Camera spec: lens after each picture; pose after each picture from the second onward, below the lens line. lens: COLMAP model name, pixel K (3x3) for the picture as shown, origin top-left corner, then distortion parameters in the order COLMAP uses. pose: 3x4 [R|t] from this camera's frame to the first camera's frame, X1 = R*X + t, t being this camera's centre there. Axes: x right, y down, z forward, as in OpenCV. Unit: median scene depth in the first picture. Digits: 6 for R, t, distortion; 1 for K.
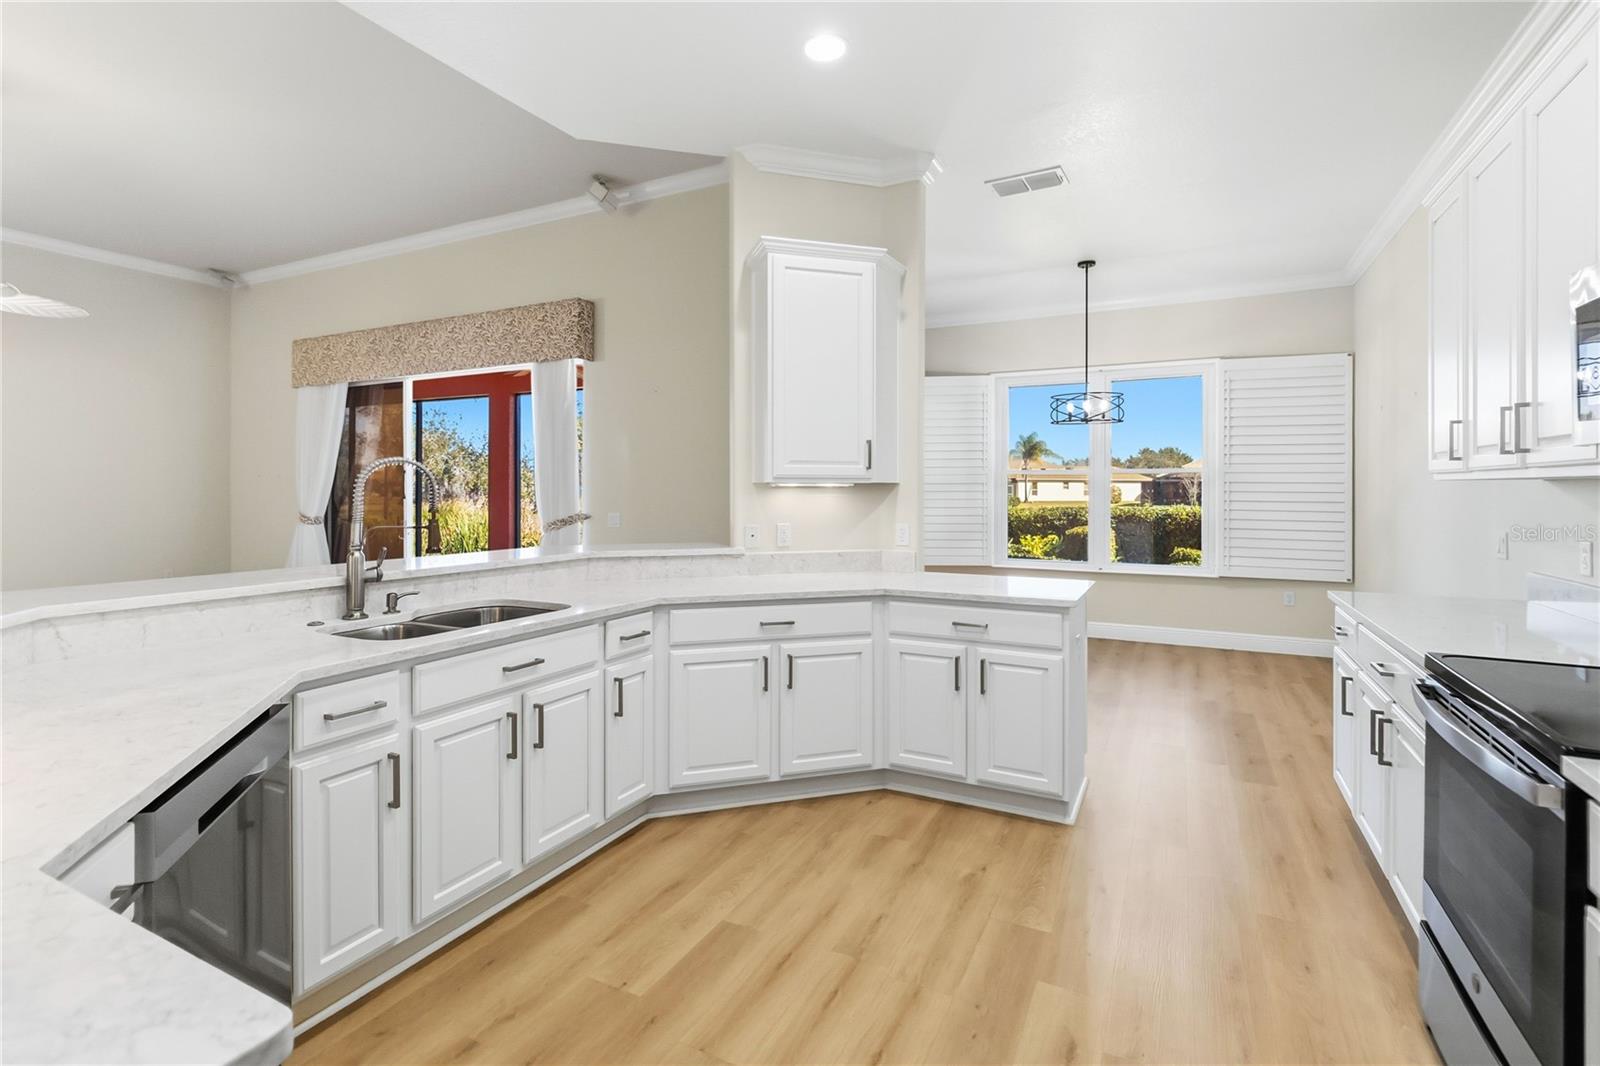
lens RADIAL K [[745.5, 0, 806.2], [0, 745.5, 491.7], [0, 0, 1]] dist [-0.003287, 0.001637]
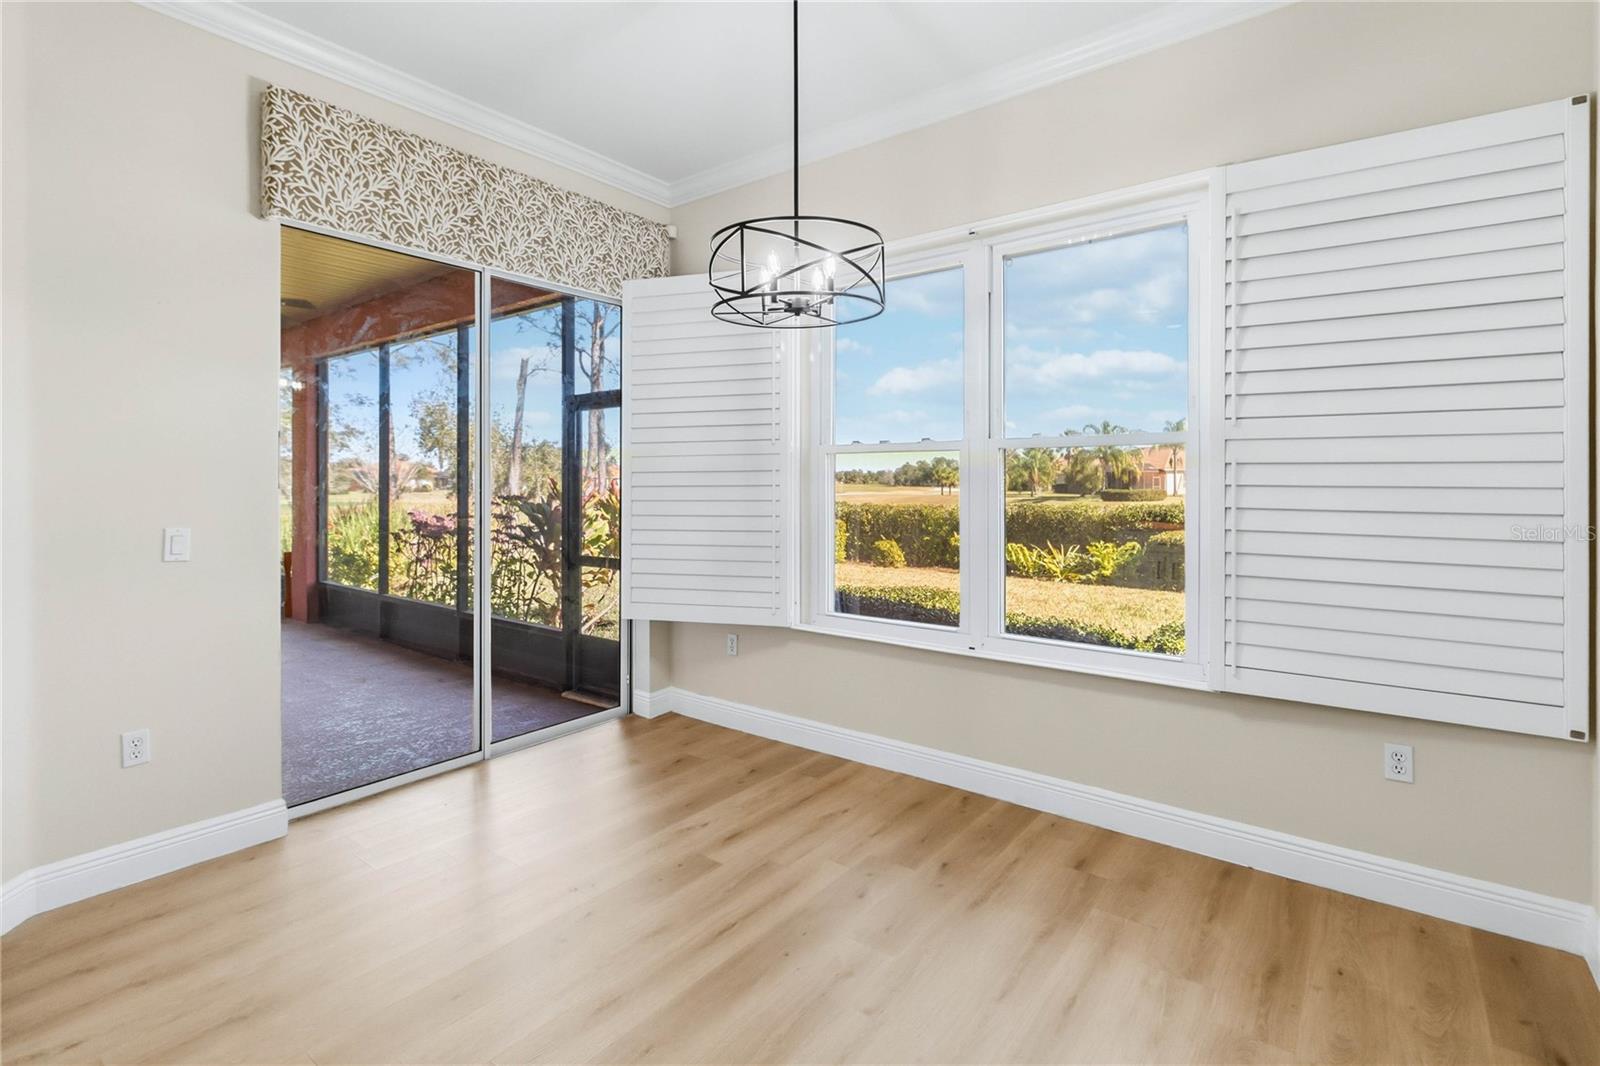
lens RADIAL K [[745.5, 0, 805.6], [0, 745.5, 485.4], [0, 0, 1]] dist [-0.003287, 0.001637]
pose [[0.982092, -0.002020, -0.188390, 0.148325], [0.002284, 0.999997, 0.001187, -0.000559], [0.188387, -0.001596, 0.982094, 0.198657]]
